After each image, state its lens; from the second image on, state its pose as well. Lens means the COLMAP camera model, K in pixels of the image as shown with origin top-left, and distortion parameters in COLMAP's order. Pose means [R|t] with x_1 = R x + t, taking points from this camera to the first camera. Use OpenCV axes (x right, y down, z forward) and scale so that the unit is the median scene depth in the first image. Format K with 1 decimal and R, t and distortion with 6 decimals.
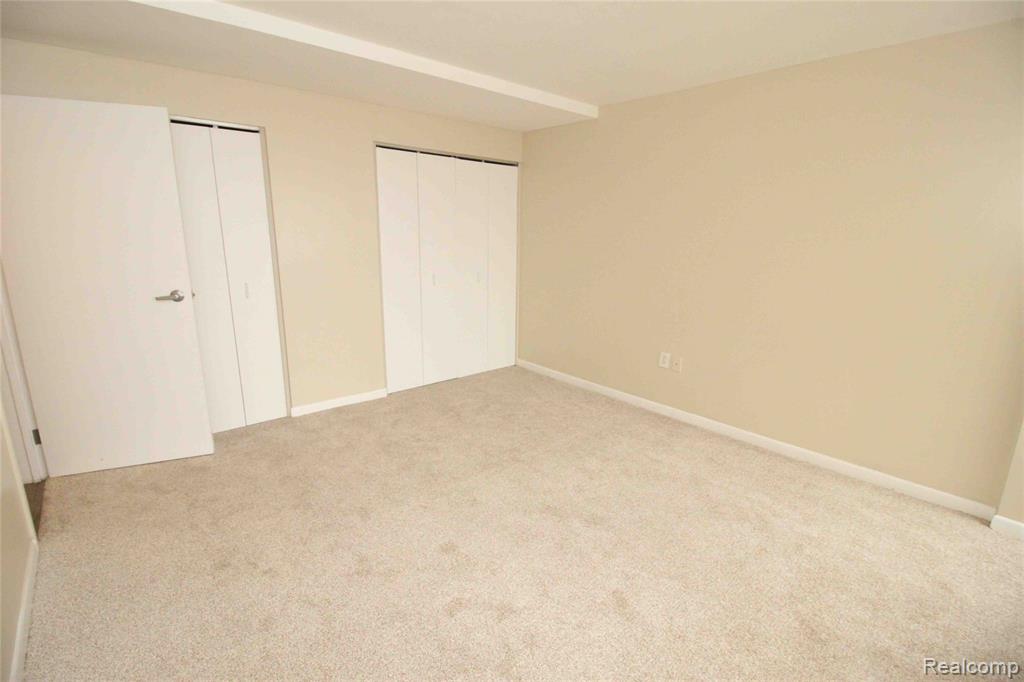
lens RADIAL K [[473.2, 0, 531.0], [0, 473.2, 345.2], [0, 0, 1]] dist [-0.003493, -0.010662]
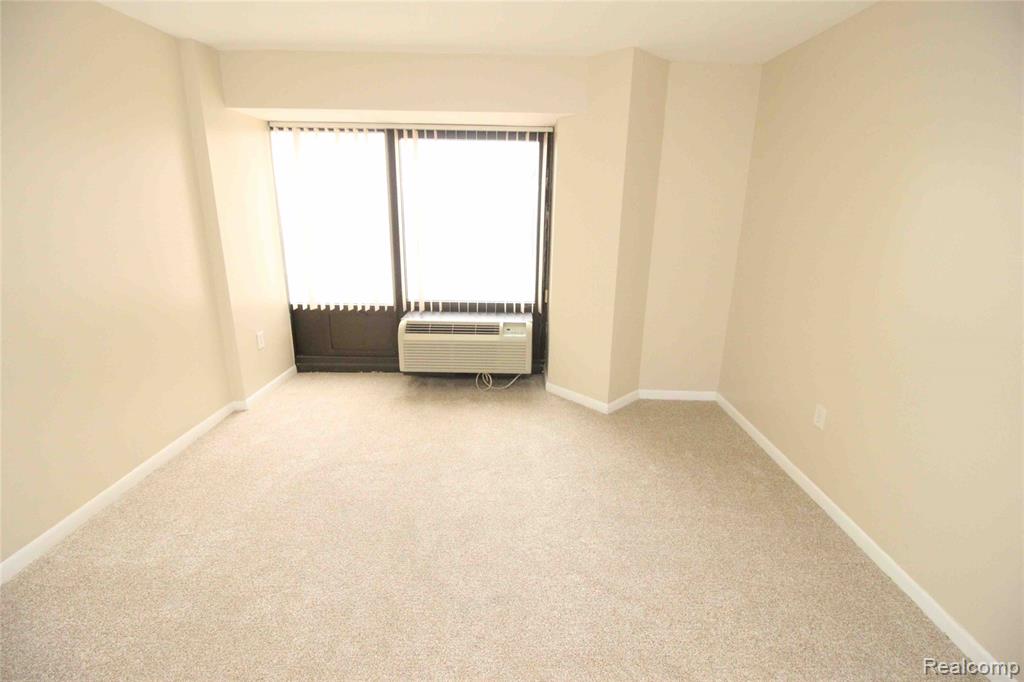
lens RADIAL K [[473.2, 0, 511.8], [0, 473.2, 341.2], [0, 0, 1]] dist [-0.003493, -0.010662]
pose [[-0.722551, -0.224908, 0.653709, -0.339666], [0.130341, 0.884321, 0.448317, -0.228400], [-0.678919, 0.409137, -0.609652, 0.846581]]
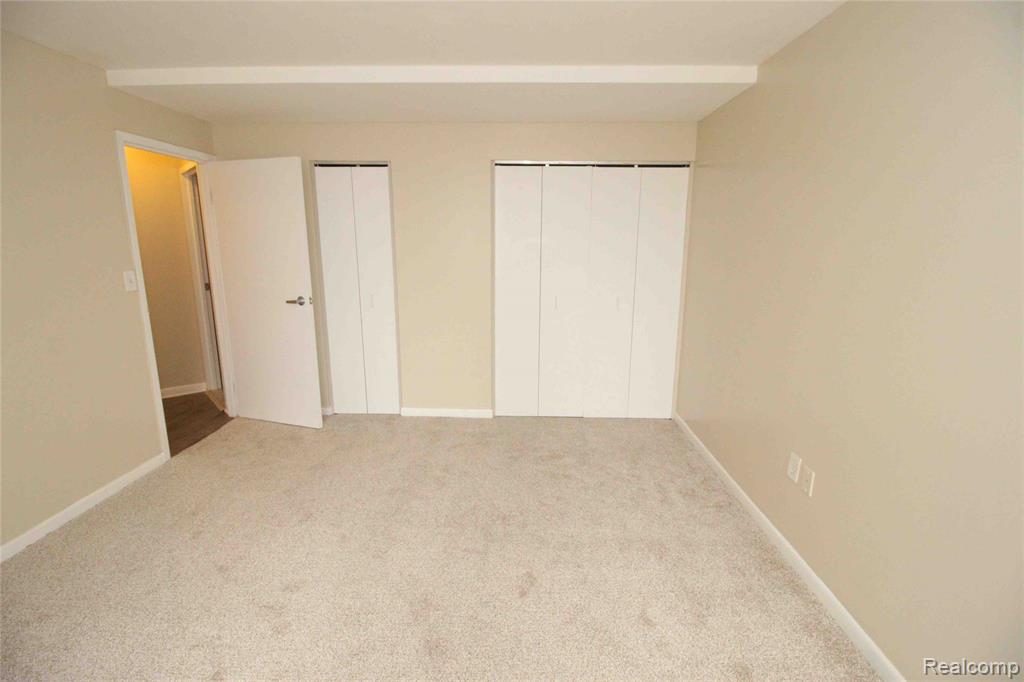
lens RADIAL K [[473.2, 0, 514.2], [0, 473.2, 345.2], [0, 0, 1]] dist [-0.003493, -0.010662]
pose [[0.722625, 0.127967, -0.679292, 0.429826], [-0.157576, 0.987336, 0.018370, -0.075978], [0.673040, 0.093765, 0.733638, 0.345263]]
